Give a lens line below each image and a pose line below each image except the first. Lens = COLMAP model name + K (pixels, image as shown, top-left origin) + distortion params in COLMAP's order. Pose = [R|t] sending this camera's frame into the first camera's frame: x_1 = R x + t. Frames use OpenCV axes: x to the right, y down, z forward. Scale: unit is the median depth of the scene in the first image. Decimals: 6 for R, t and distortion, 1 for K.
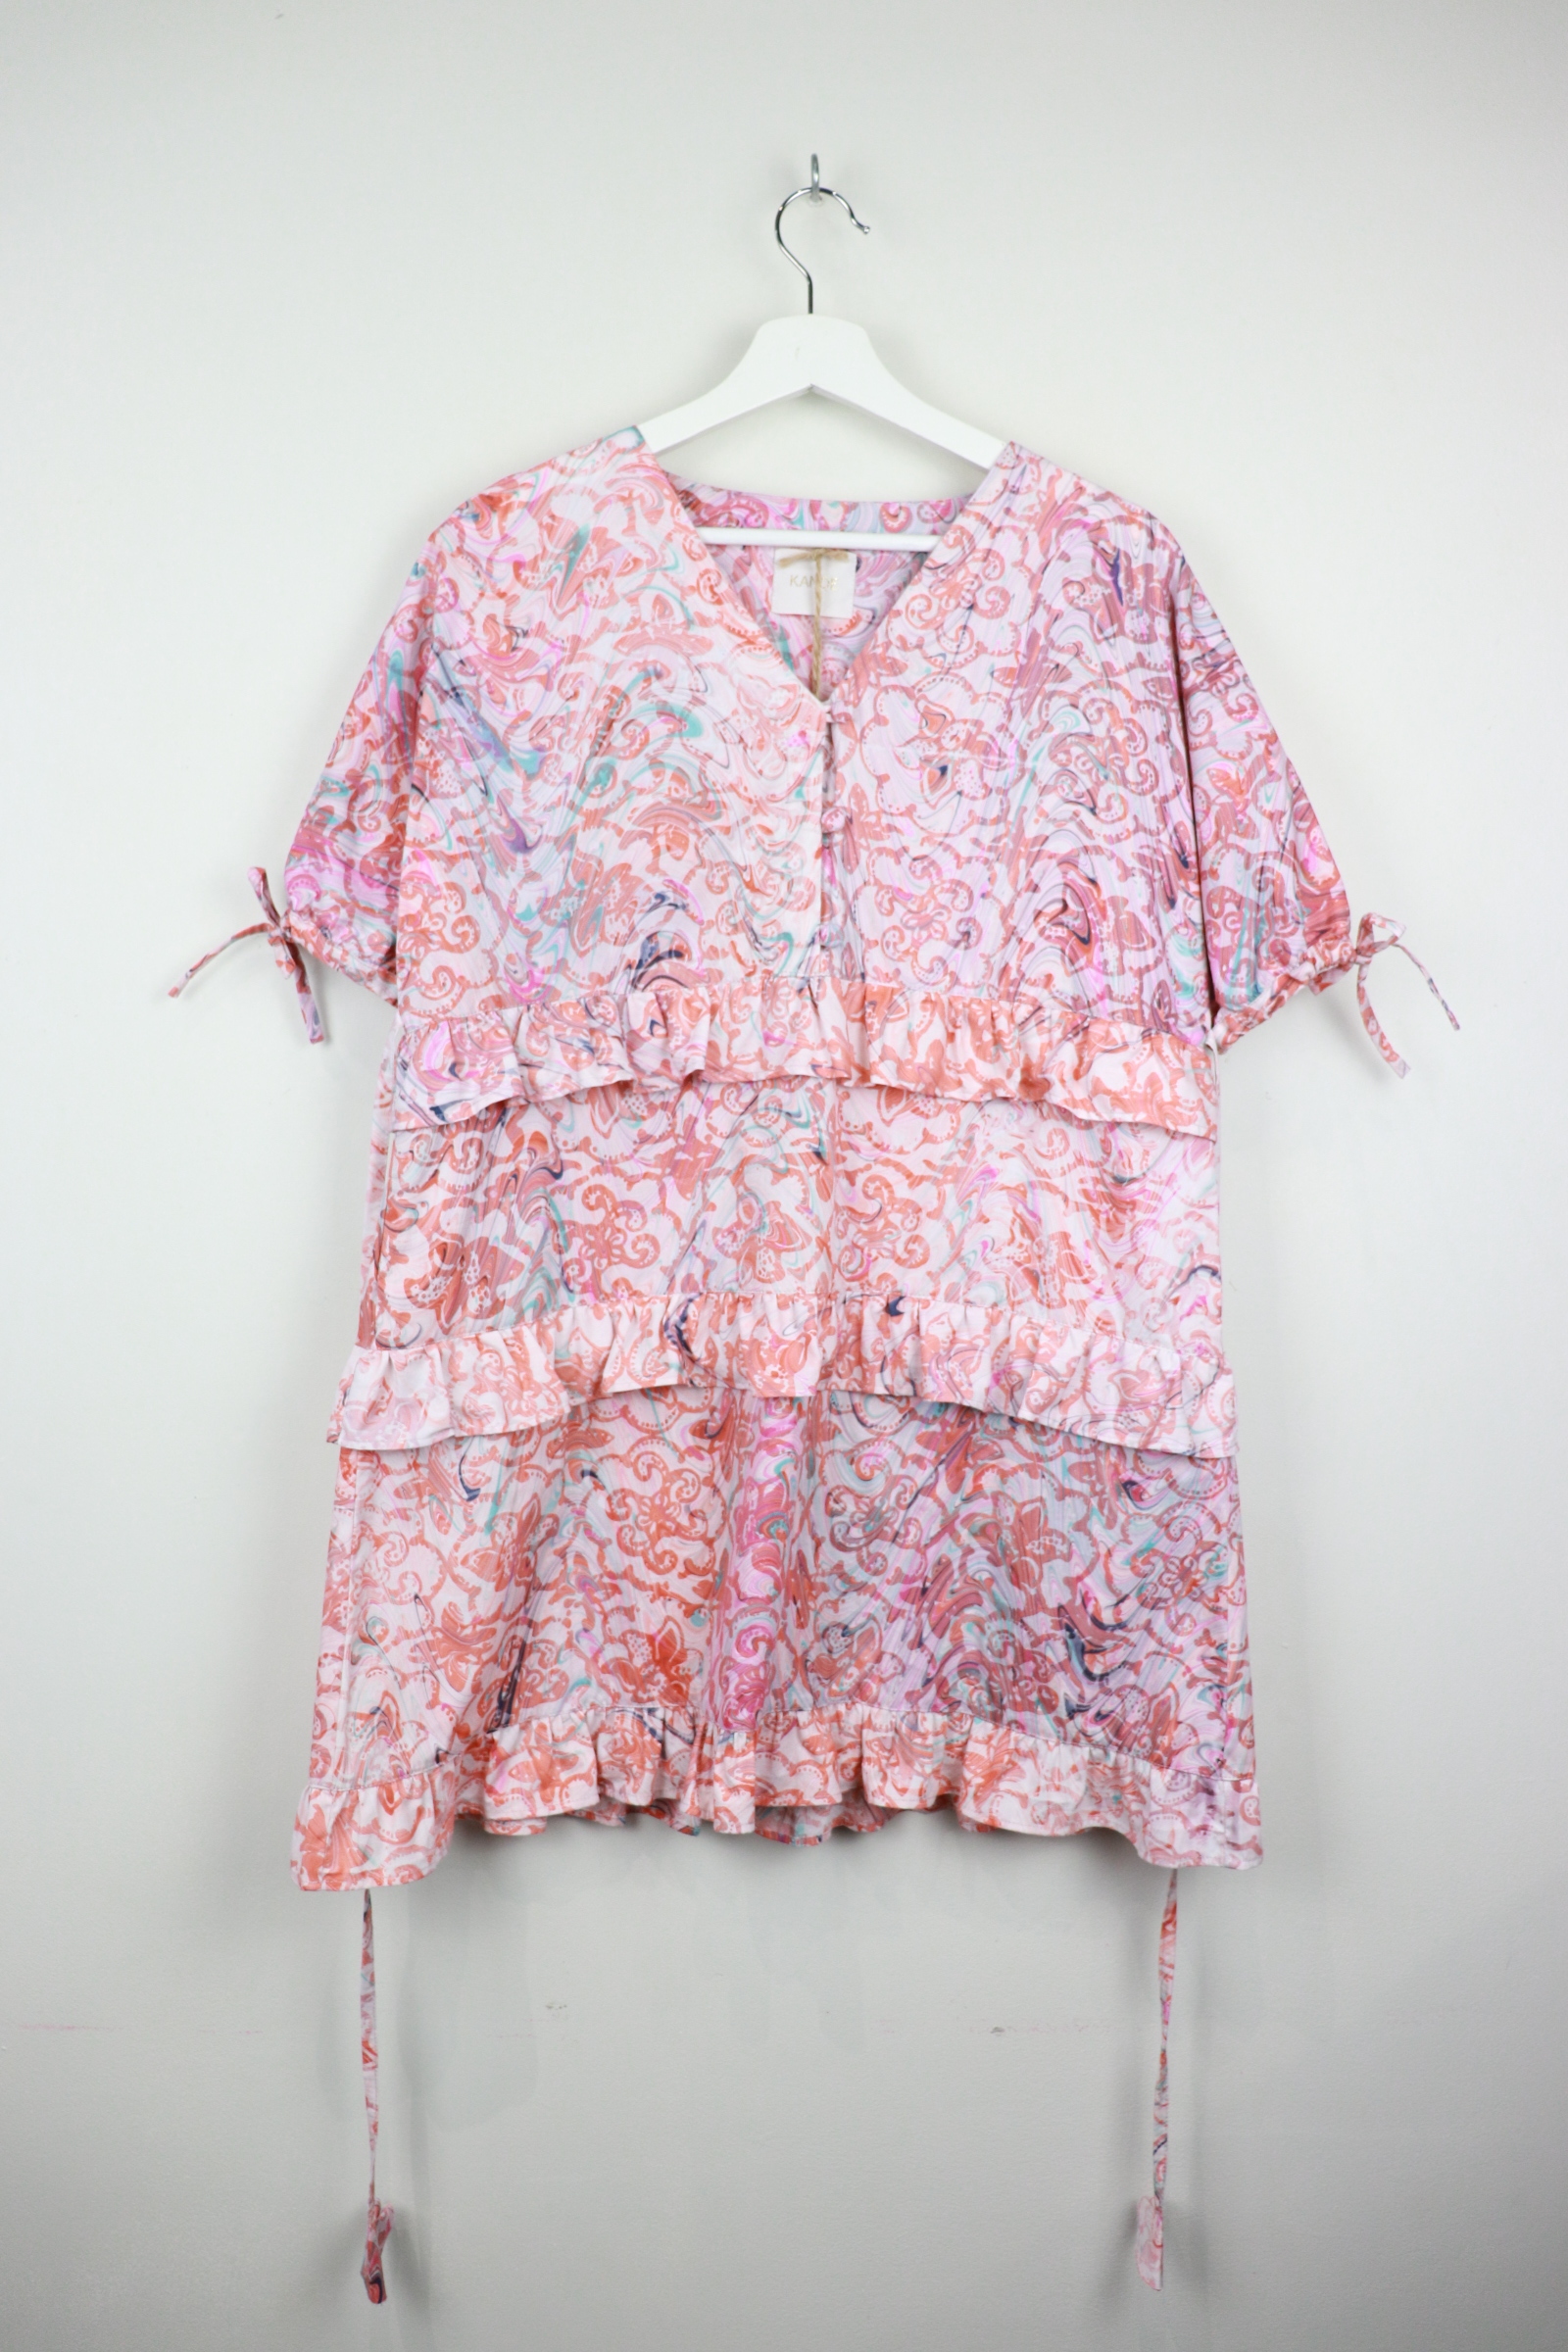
lens RADIAL K [[1974.0, 0, 777.5], [0, 1974.0, 1179.0], [0, 0, 1]] dist [-0.183703, 0.149447]
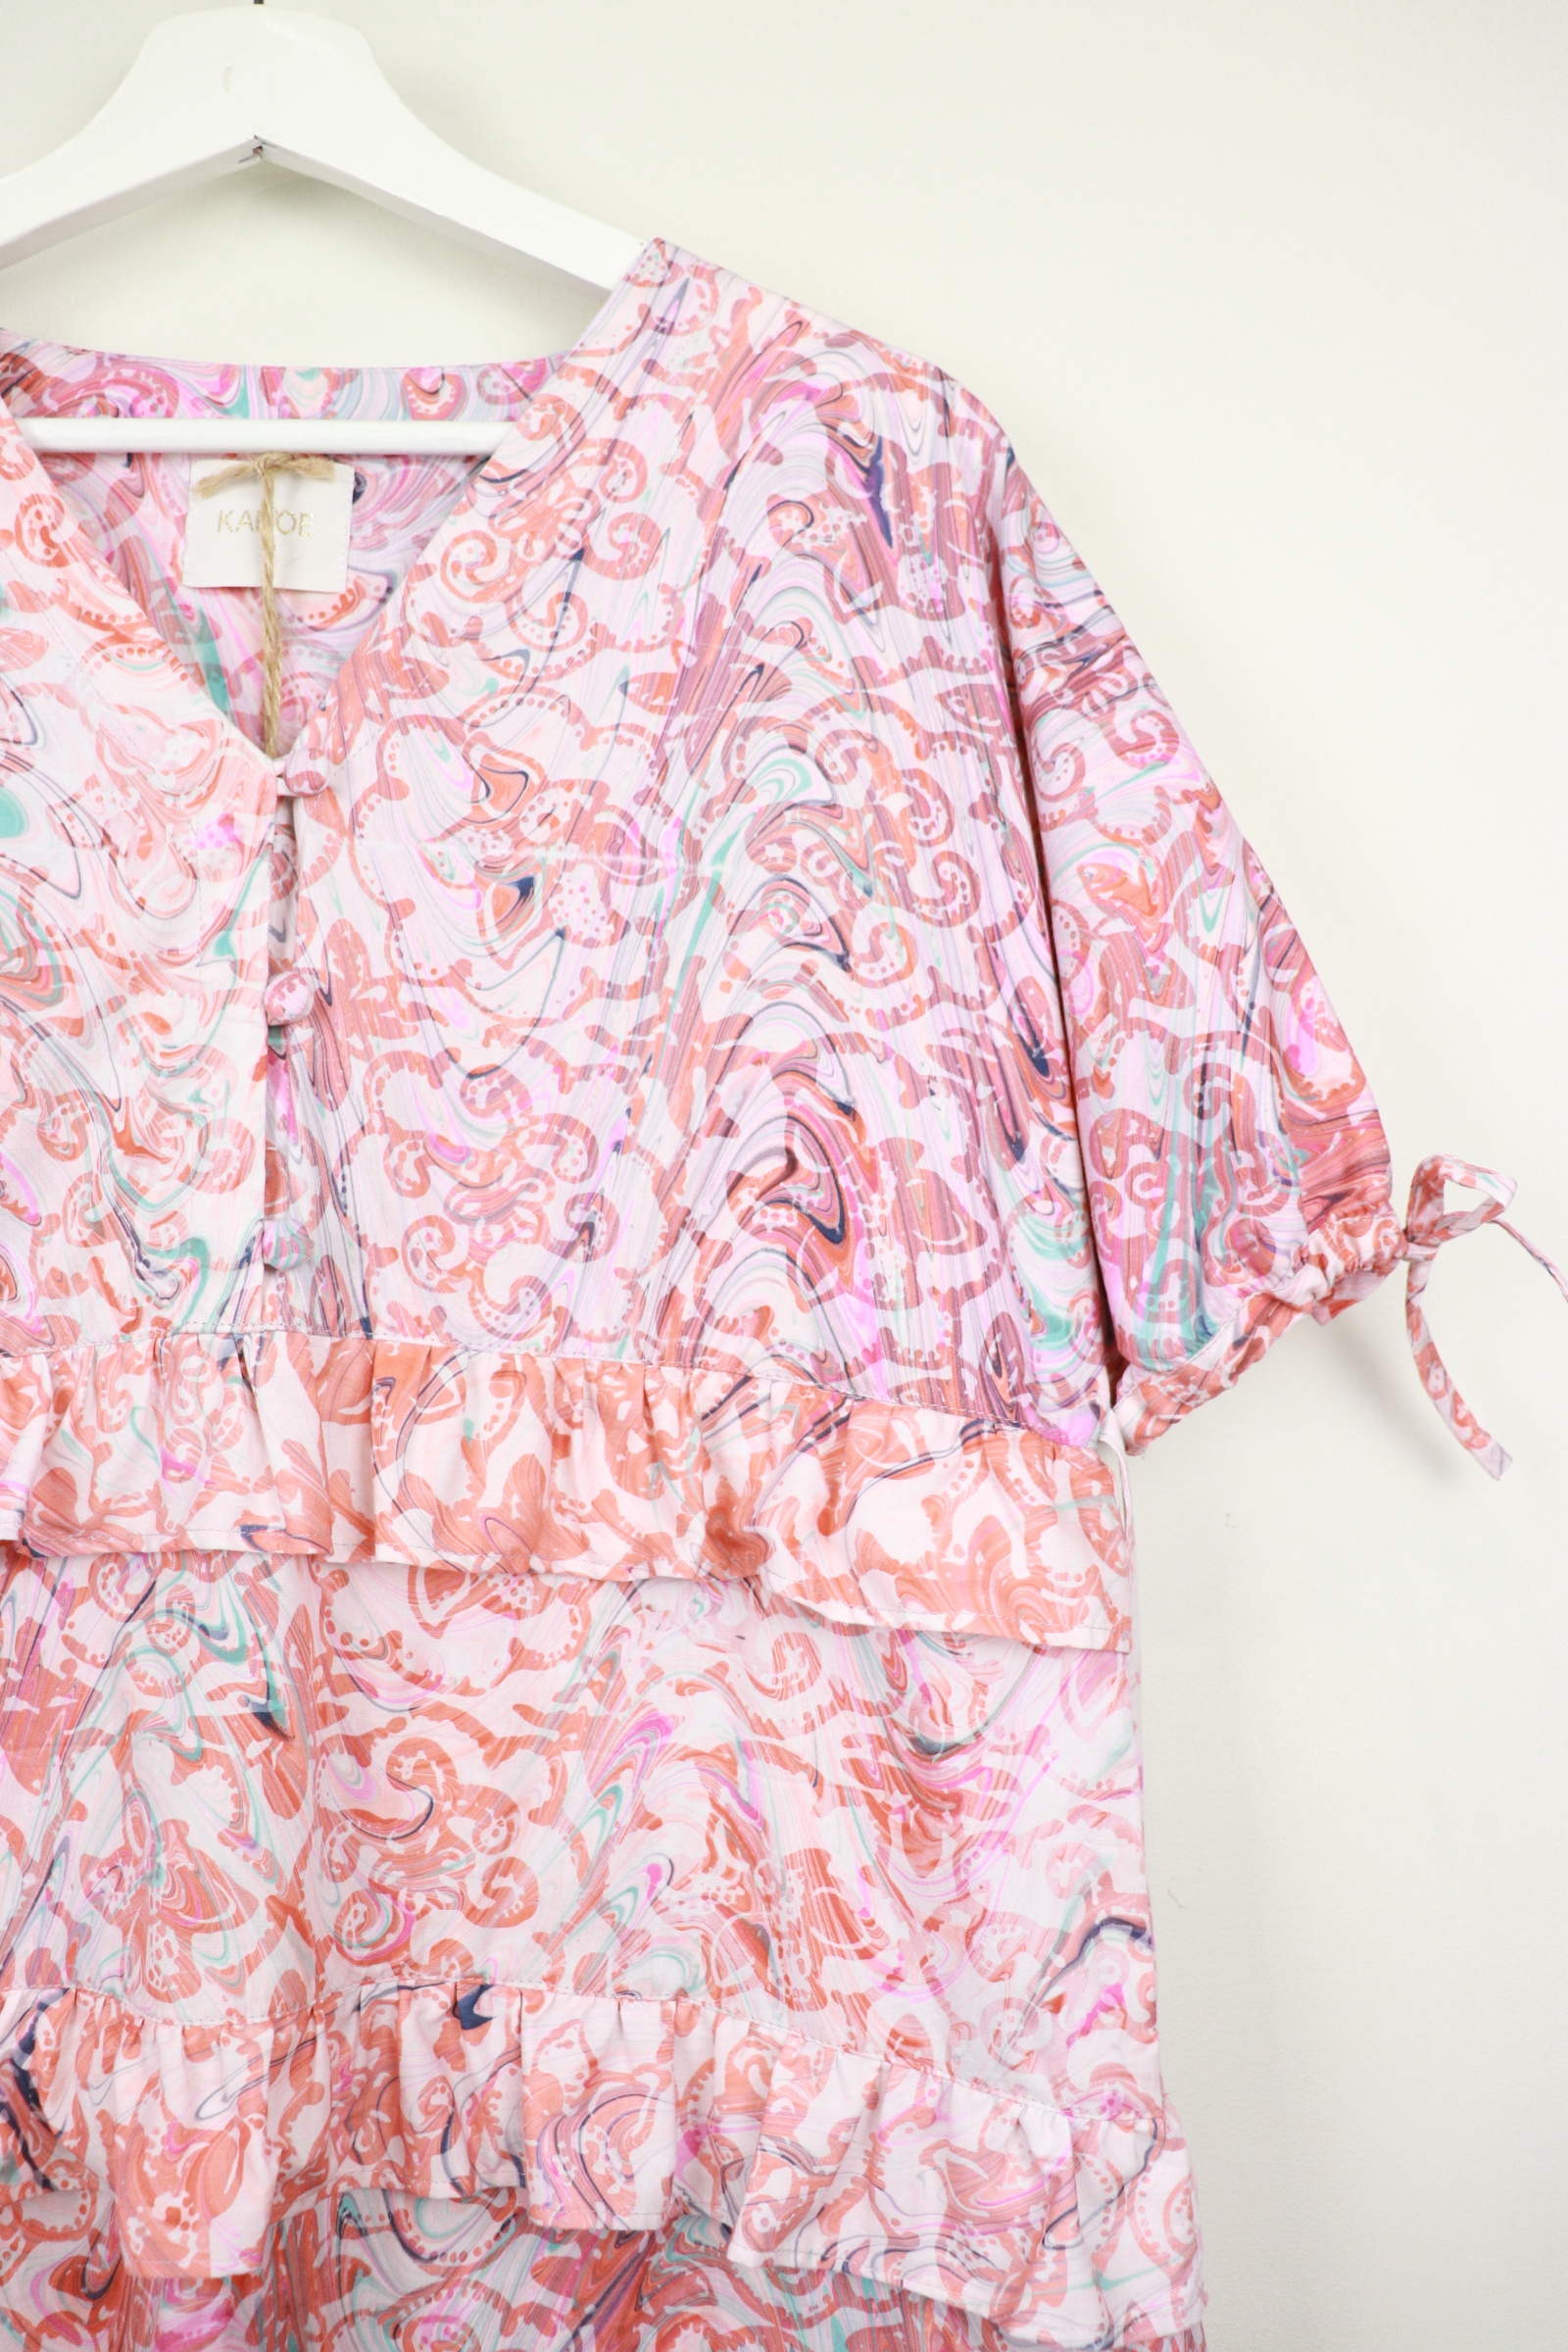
lens RADIAL K [[1974.0, 0, 801.3], [0, 1974.0, 1173.8], [0, 0, 1]] dist [-0.183703, 0.149447]
pose [[0.997957, -0.027863, 0.057500, 0.122131], [0.034522, 0.992382, -0.118260, -0.080591], [-0.053767, 0.120004, 0.991316, 0.529638]]
